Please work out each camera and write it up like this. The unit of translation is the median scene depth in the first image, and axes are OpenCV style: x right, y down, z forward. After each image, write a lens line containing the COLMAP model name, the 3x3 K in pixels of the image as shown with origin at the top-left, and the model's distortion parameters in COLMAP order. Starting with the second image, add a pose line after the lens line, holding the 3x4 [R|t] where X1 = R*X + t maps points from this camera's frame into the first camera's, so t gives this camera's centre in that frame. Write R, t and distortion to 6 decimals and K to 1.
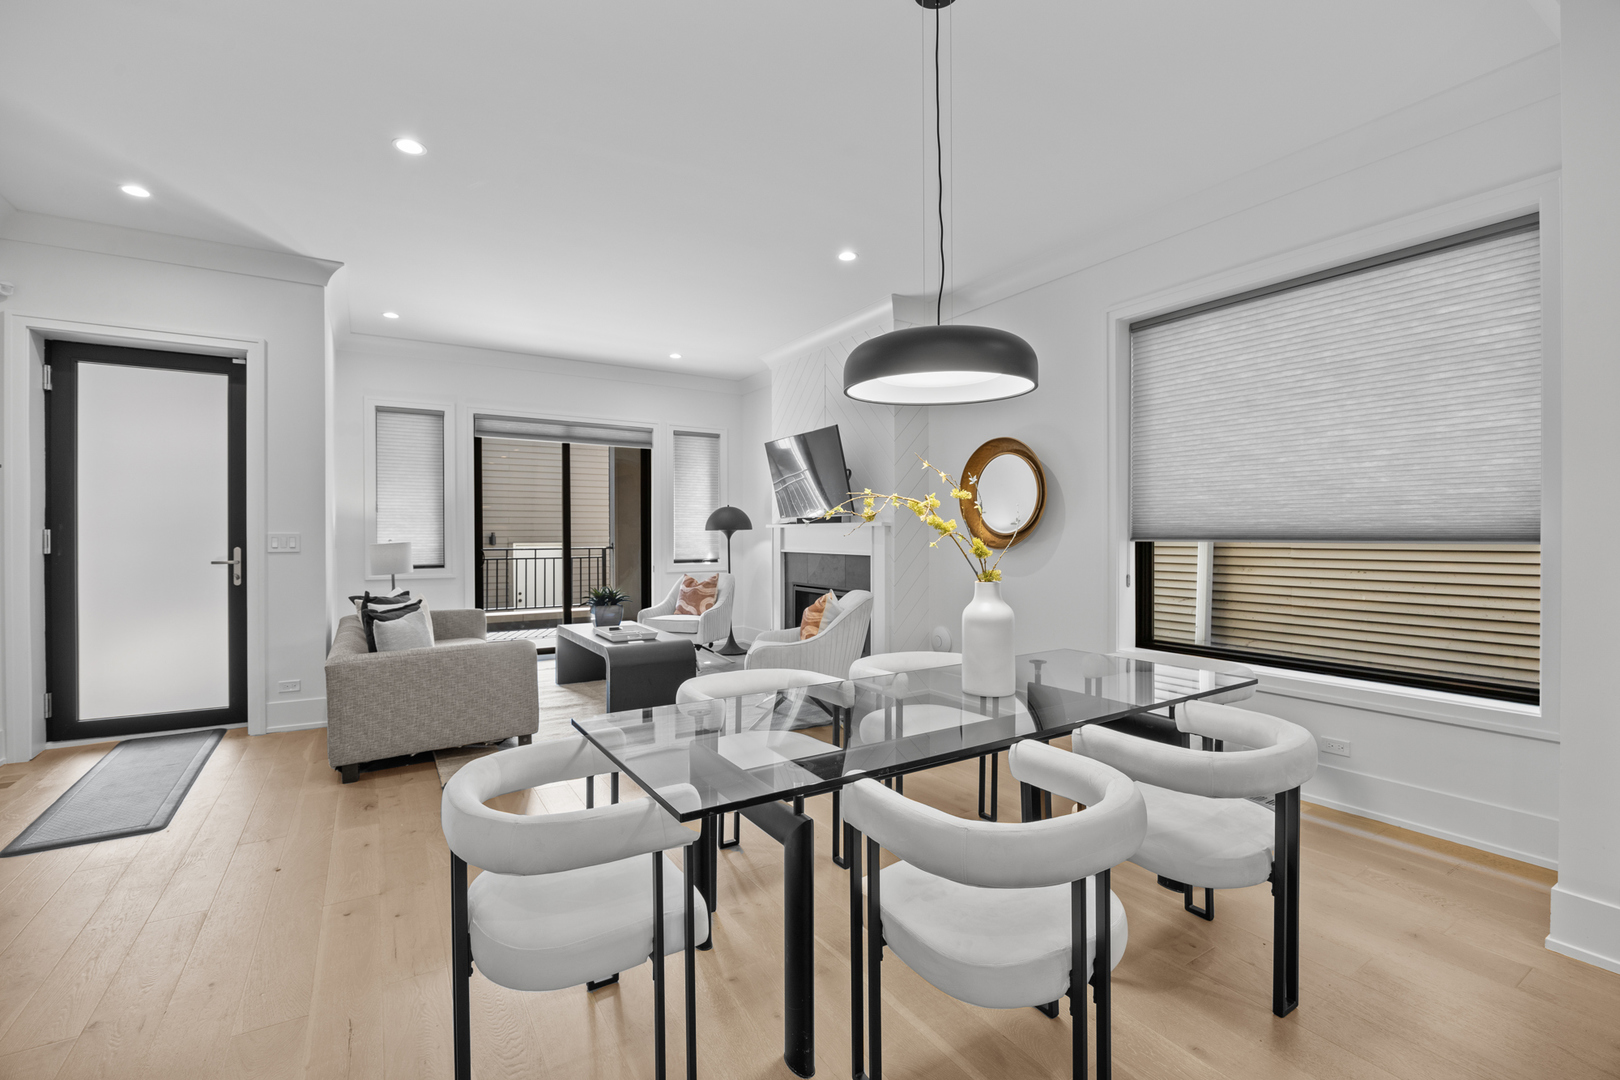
lens RADIAL K [[714.4, 0, 809.7], [0, 714.4, 537.9], [0, 0, 1]] dist [-0.014983, 0.001338]
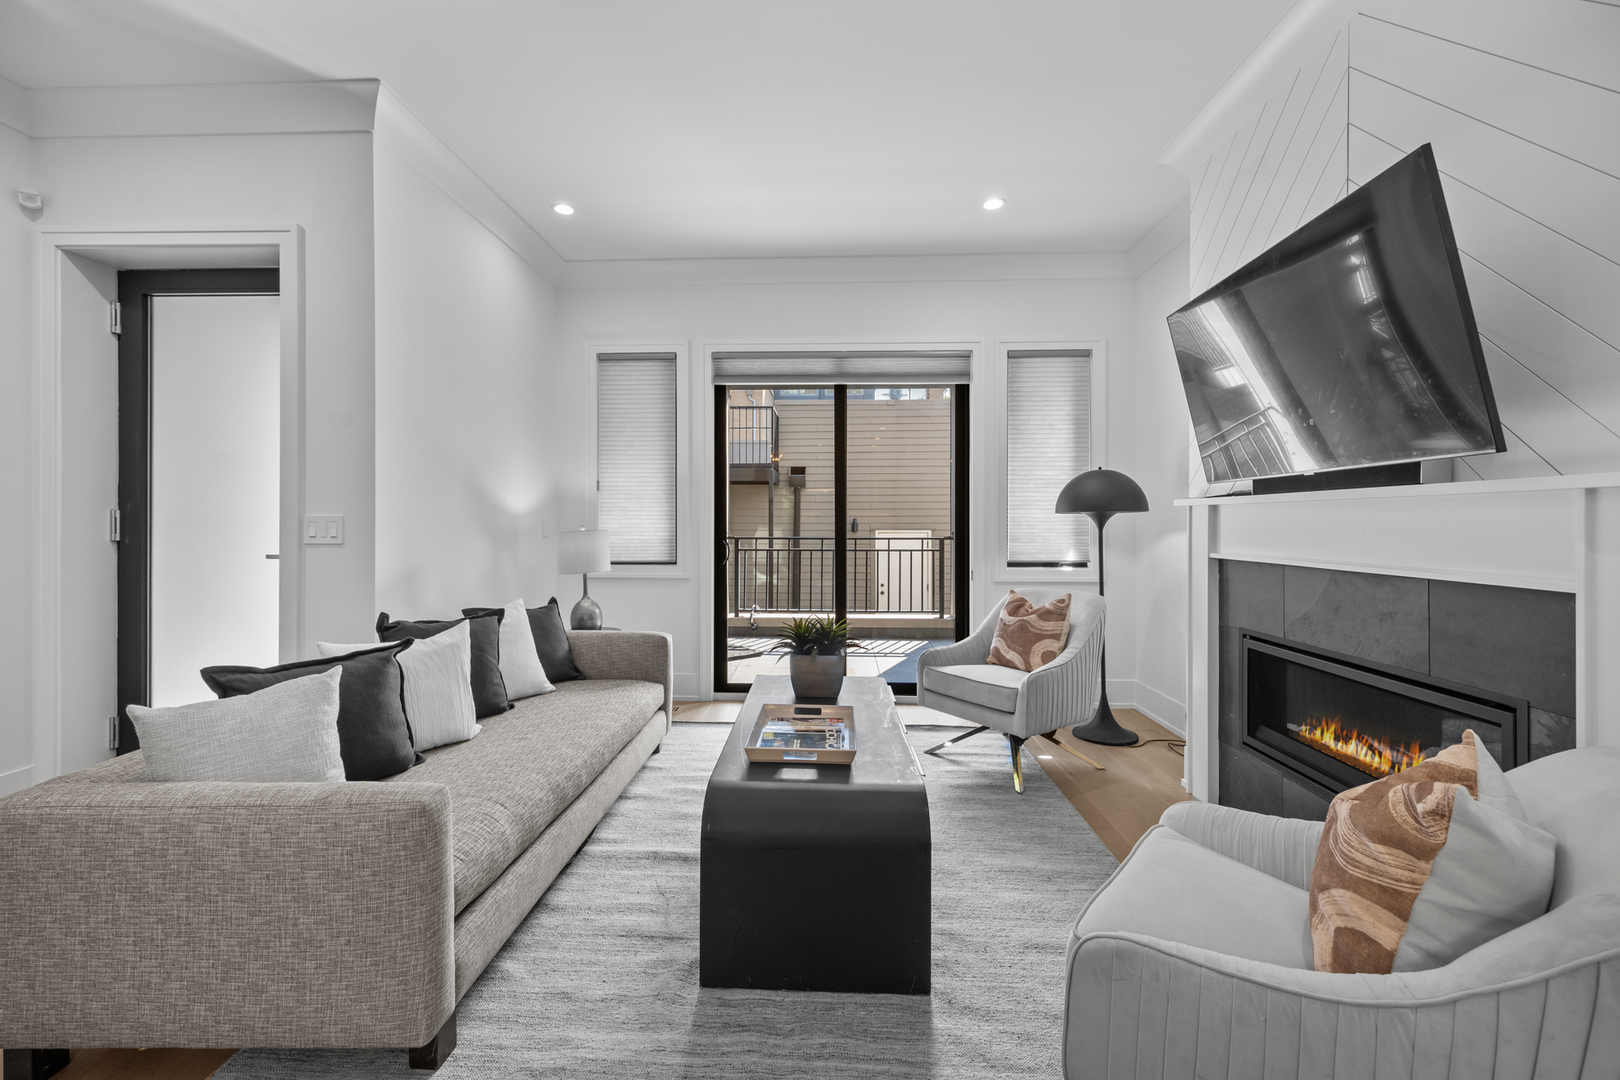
lens RADIAL K [[637.0, 0, 818.3], [0, 637.0, 521.8], [0, 0, 1]] dist [0.006181, -0.000003]
pose [[0.822532, 0.003527, -0.568708, -0.013750], [-0.006353, 0.999975, -0.002988, -0.000835], [0.568684, 0.006071, 0.822534, 0.510480]]
